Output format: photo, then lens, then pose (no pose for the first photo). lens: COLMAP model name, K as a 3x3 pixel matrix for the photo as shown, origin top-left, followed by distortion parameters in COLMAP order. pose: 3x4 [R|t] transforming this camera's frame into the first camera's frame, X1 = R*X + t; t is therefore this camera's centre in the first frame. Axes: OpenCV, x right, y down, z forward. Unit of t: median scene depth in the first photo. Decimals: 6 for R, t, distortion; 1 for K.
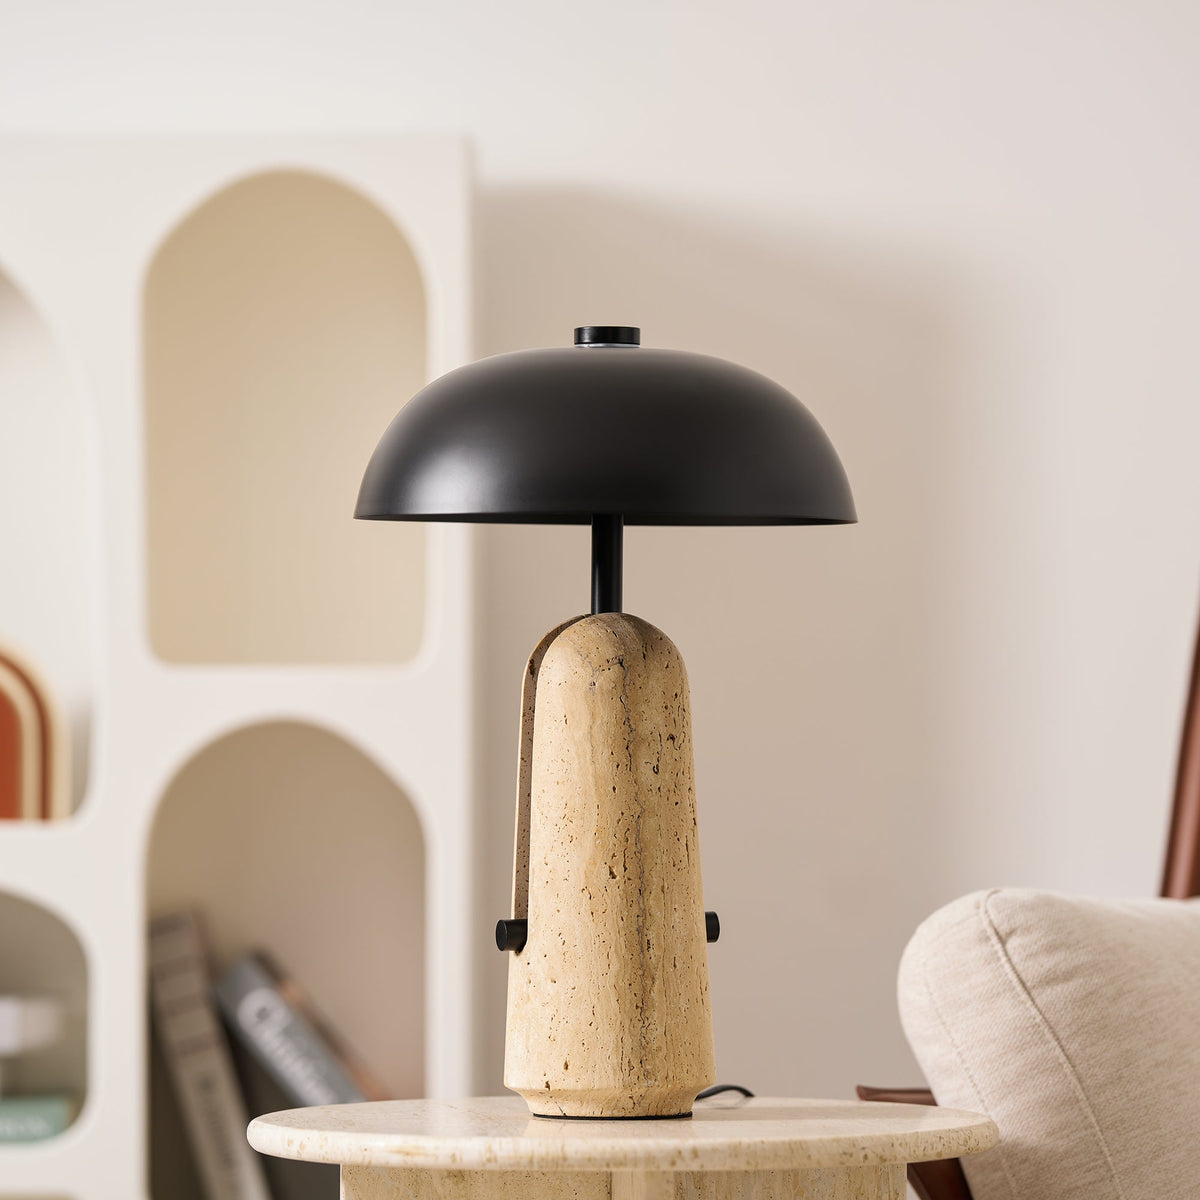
lens RADIAL K [[5271.9, 0, 631.1], [0, 5271.9, 635.6], [0, 0, 1]] dist [0.606803, 0.000000]
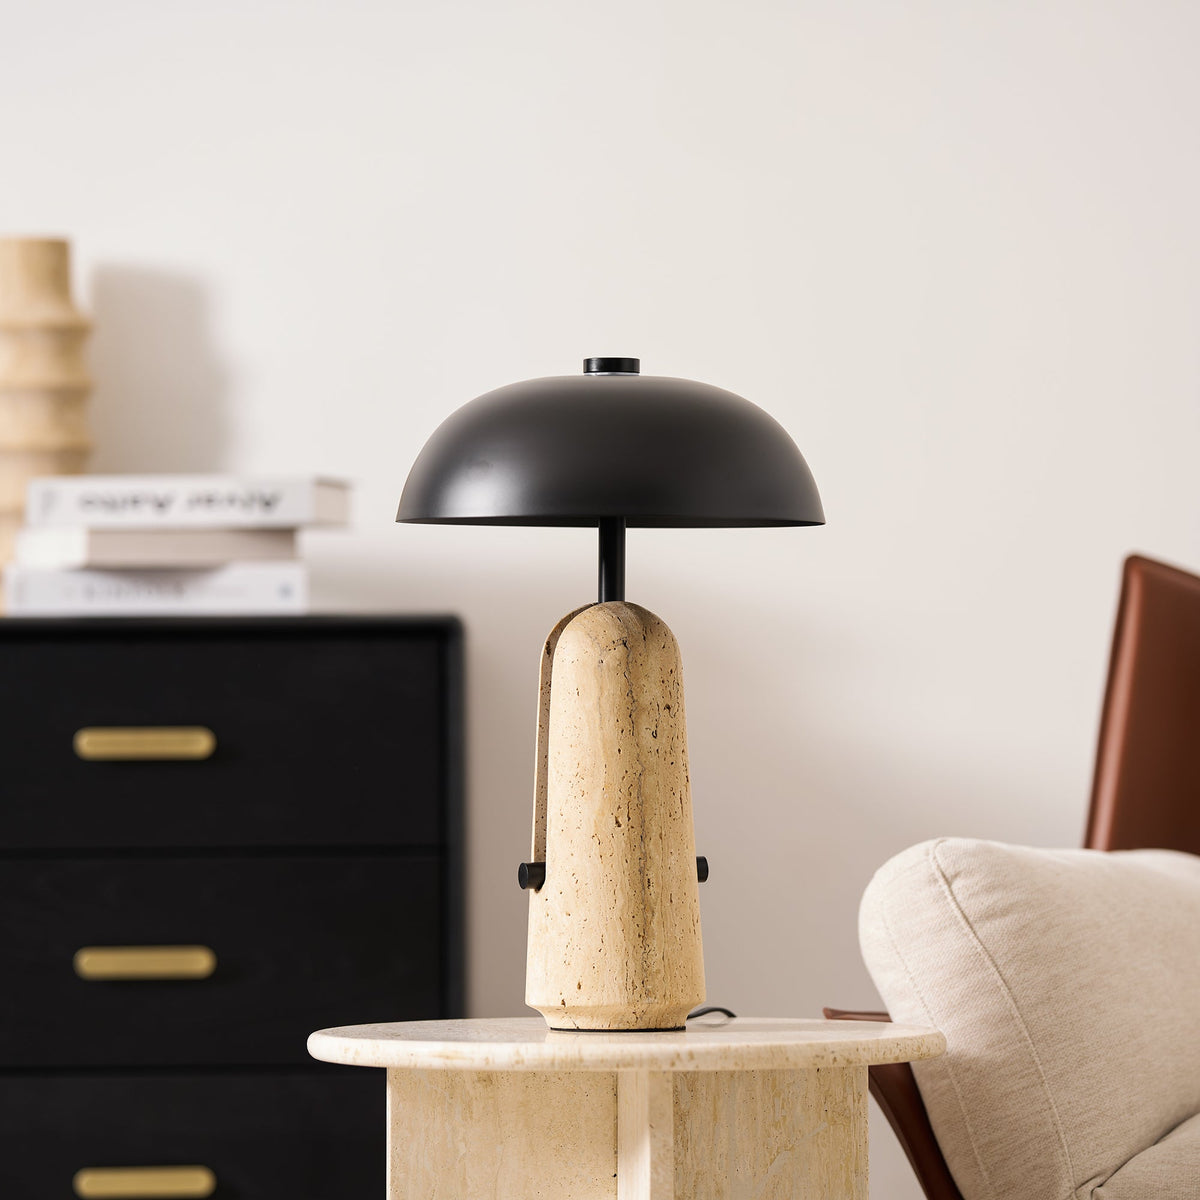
lens RADIAL K [[5271.9, 0, 603.8], [0, 5271.9, 608.8], [0, 0, 1]] dist [0.606803, 0.000000]
pose [[0.999966, -0.001928, 0.008036, -0.016015], [0.001991, 0.999968, -0.007756, 0.006475], [-0.008021, 0.007771, 0.999938, -0.175741]]
